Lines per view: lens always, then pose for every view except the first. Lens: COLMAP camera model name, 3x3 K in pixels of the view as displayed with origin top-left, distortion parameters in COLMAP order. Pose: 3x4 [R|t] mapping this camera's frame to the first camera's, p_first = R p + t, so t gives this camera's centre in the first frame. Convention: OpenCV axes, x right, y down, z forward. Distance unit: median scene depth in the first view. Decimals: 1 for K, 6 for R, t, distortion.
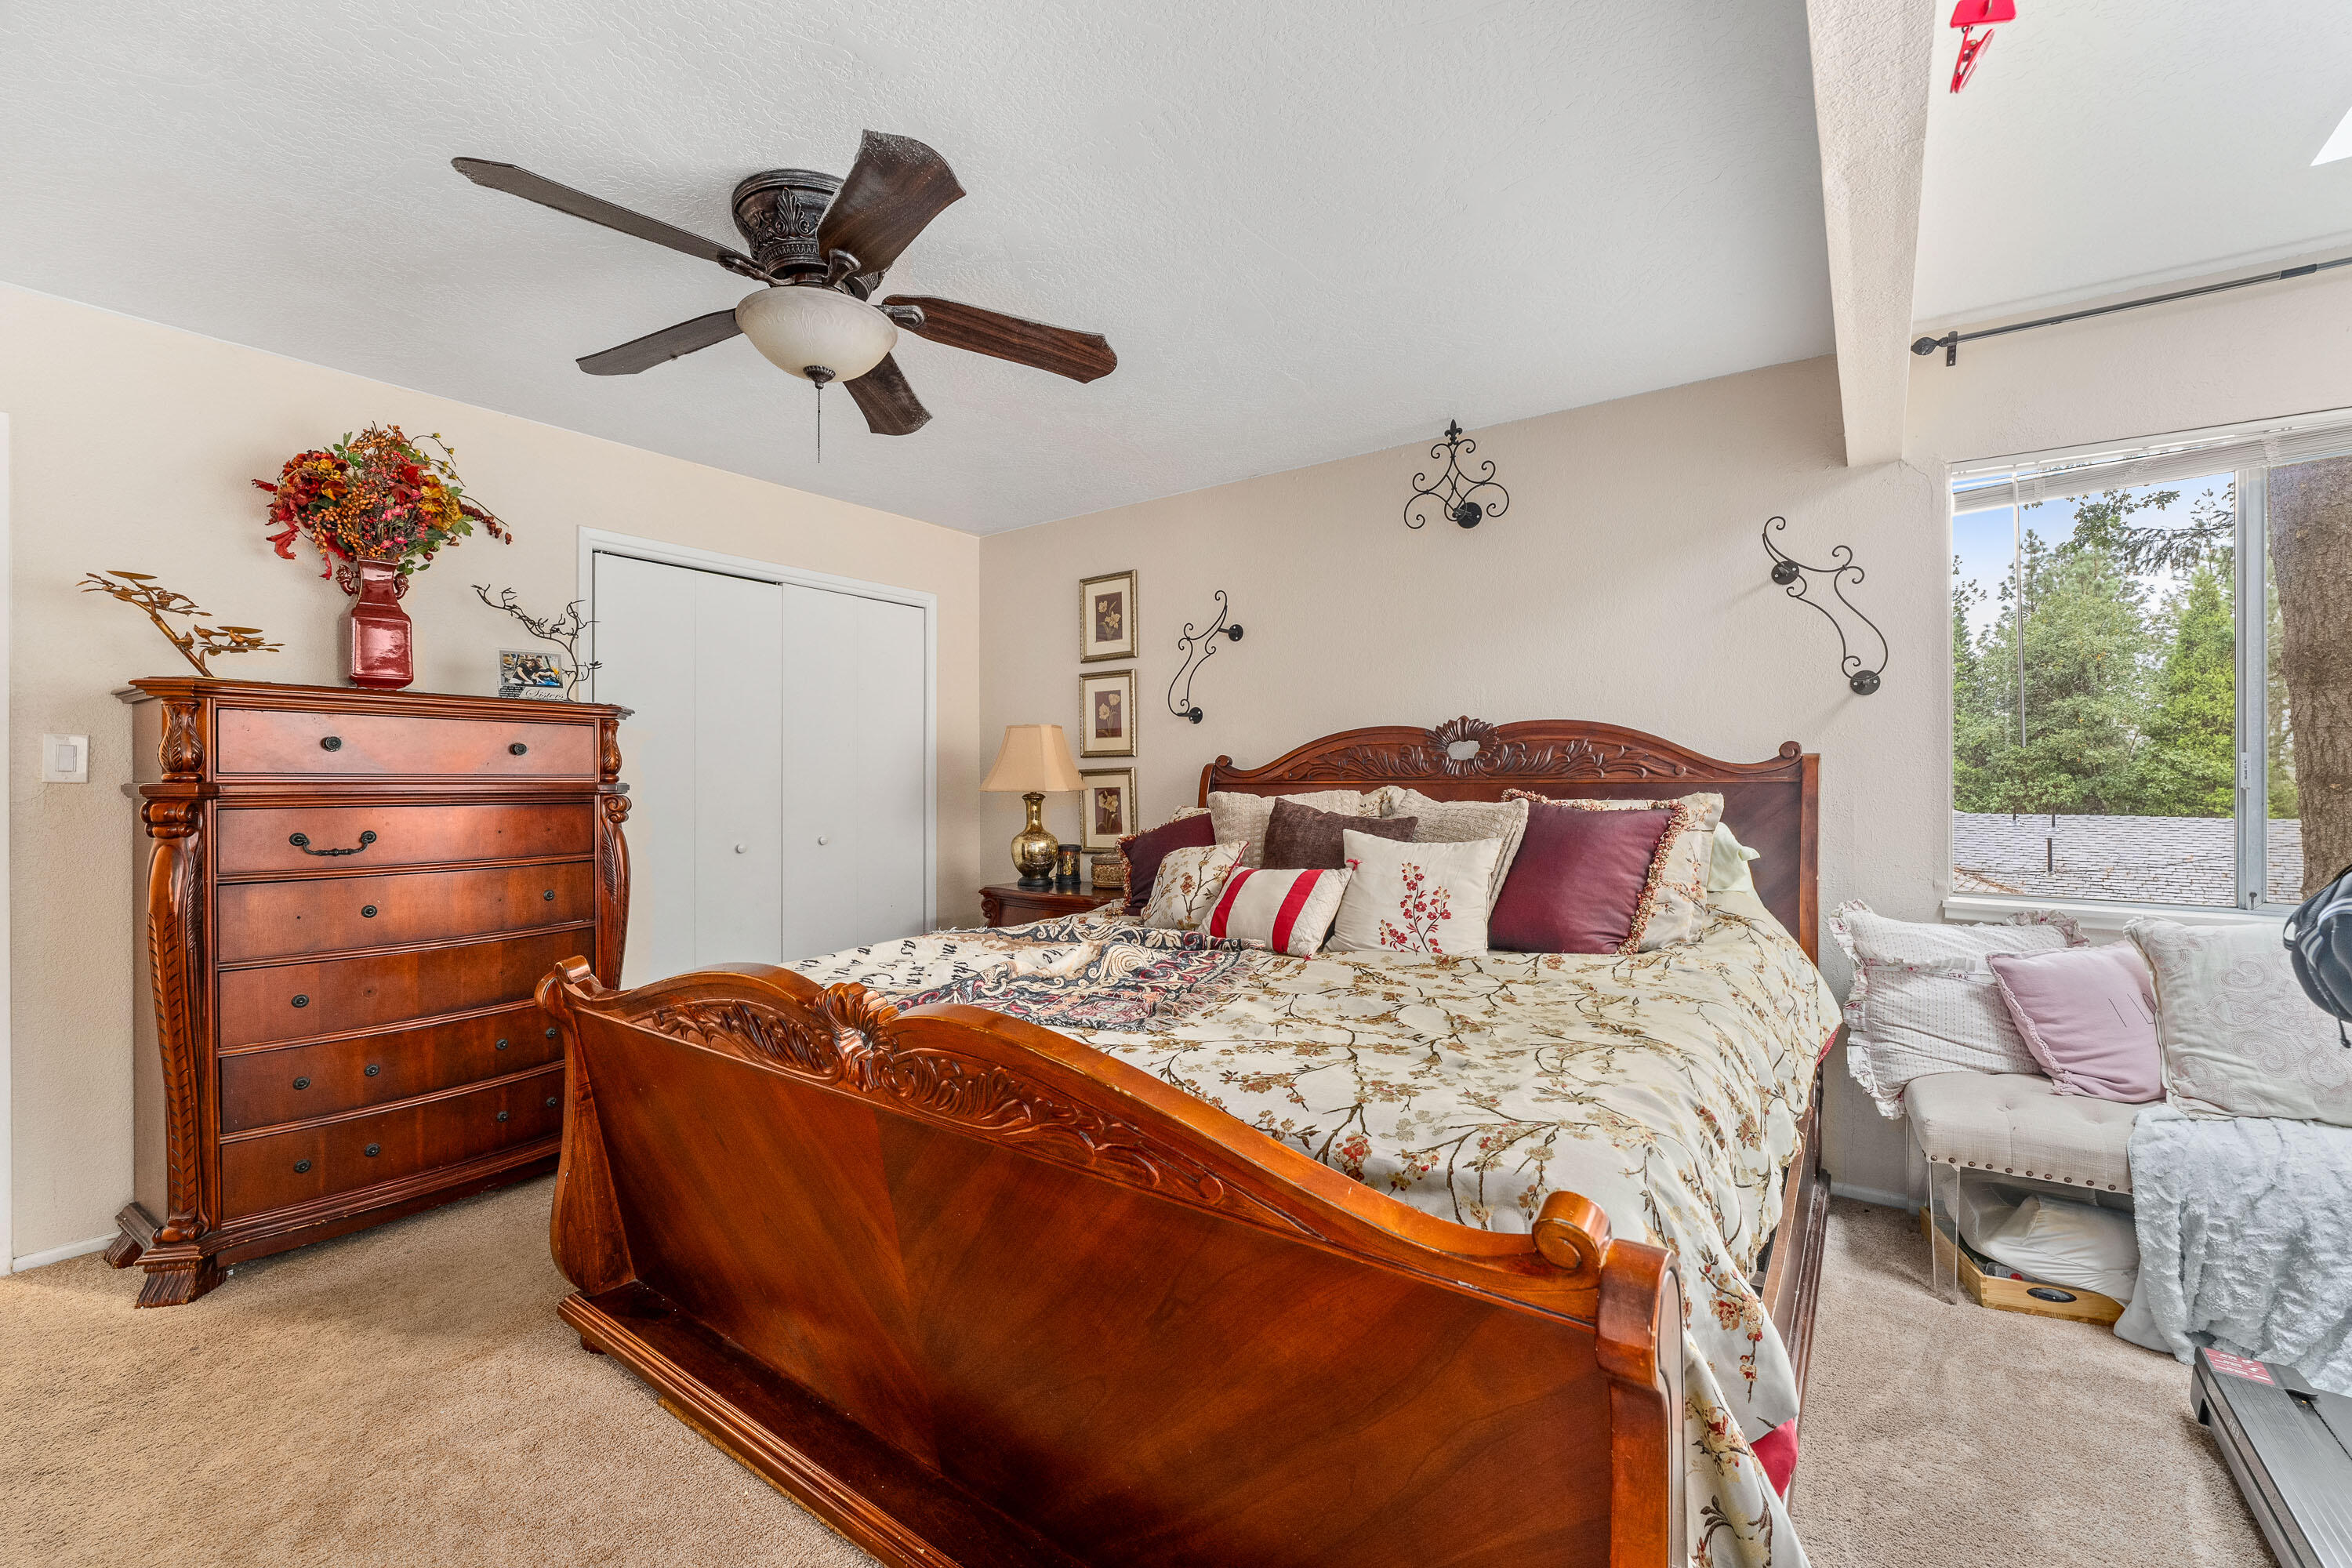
lens RADIAL K [[958.9, 0, 1170.2], [0, 958.9, 789.4], [0, 0, 1]] dist [-0.016009, 0.001416]
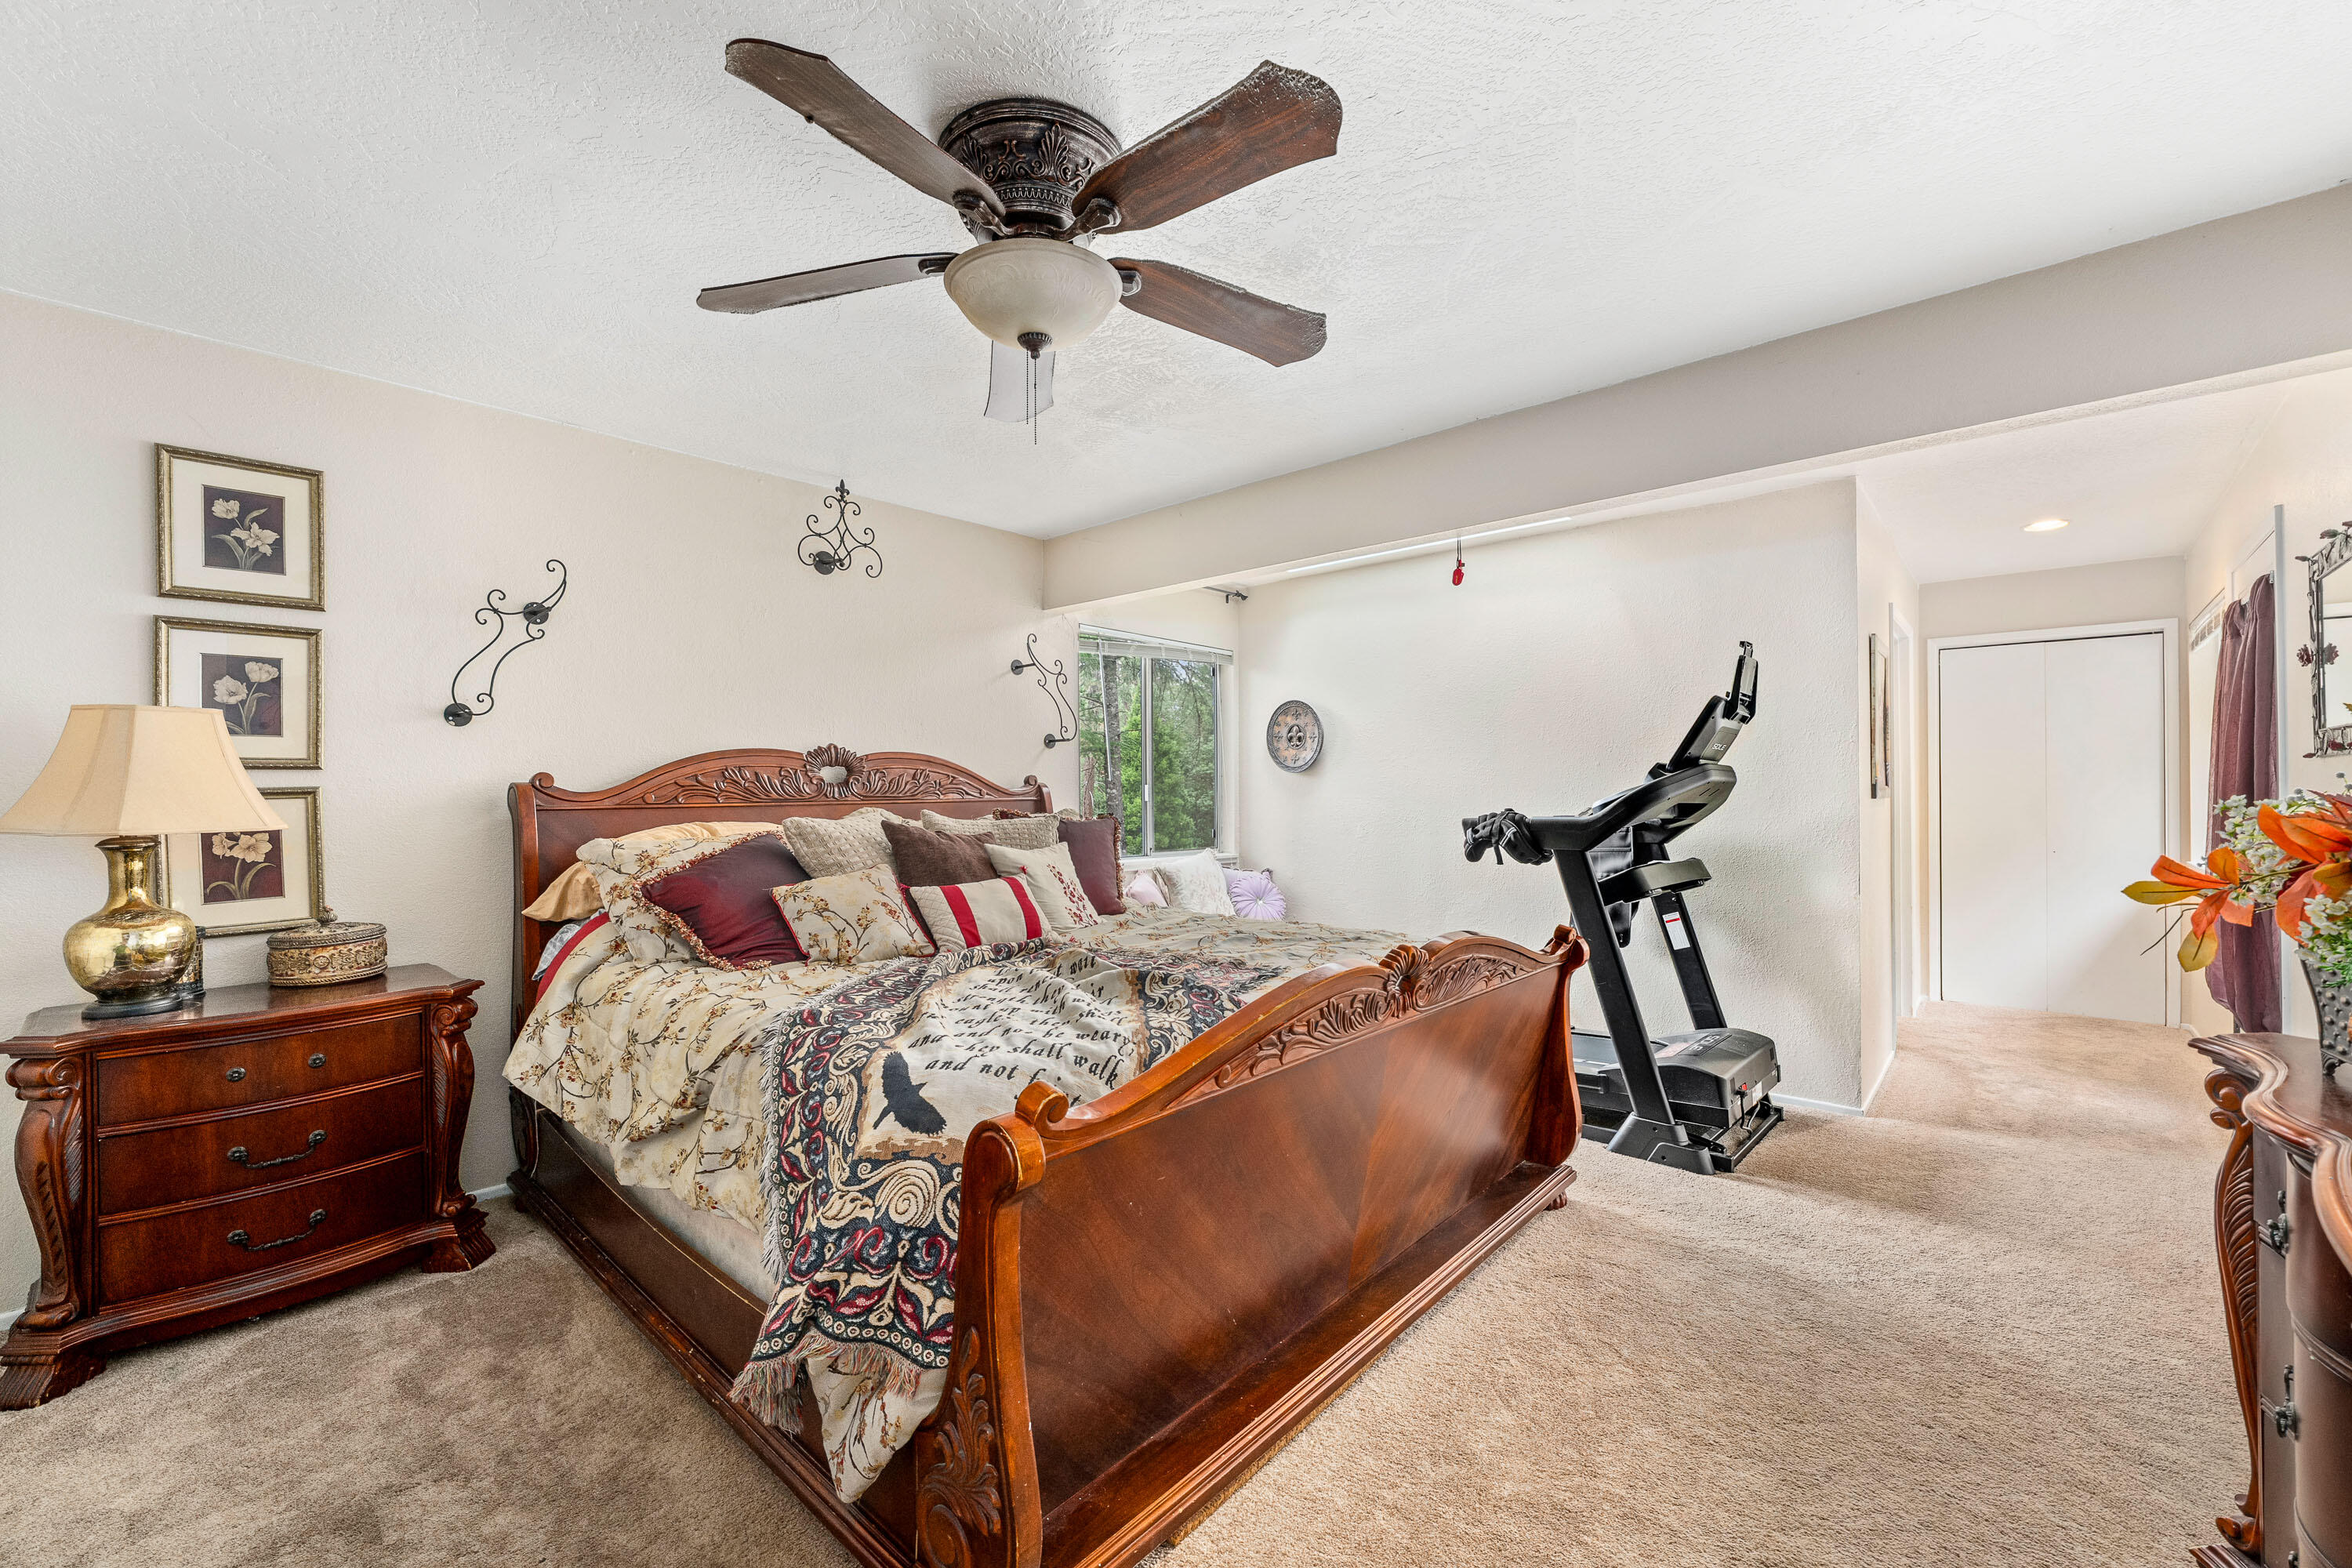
lens RADIAL K [[958.9, 0, 1165.0], [0, 958.9, 788.5], [0, 0, 1]] dist [-0.016009, 0.001416]
pose [[0.103206, -0.001296, 0.994659, -0.614987], [0.012694, 0.999919, -0.000014, -0.015762], [-0.994579, 0.012627, 0.103214, 0.404203]]
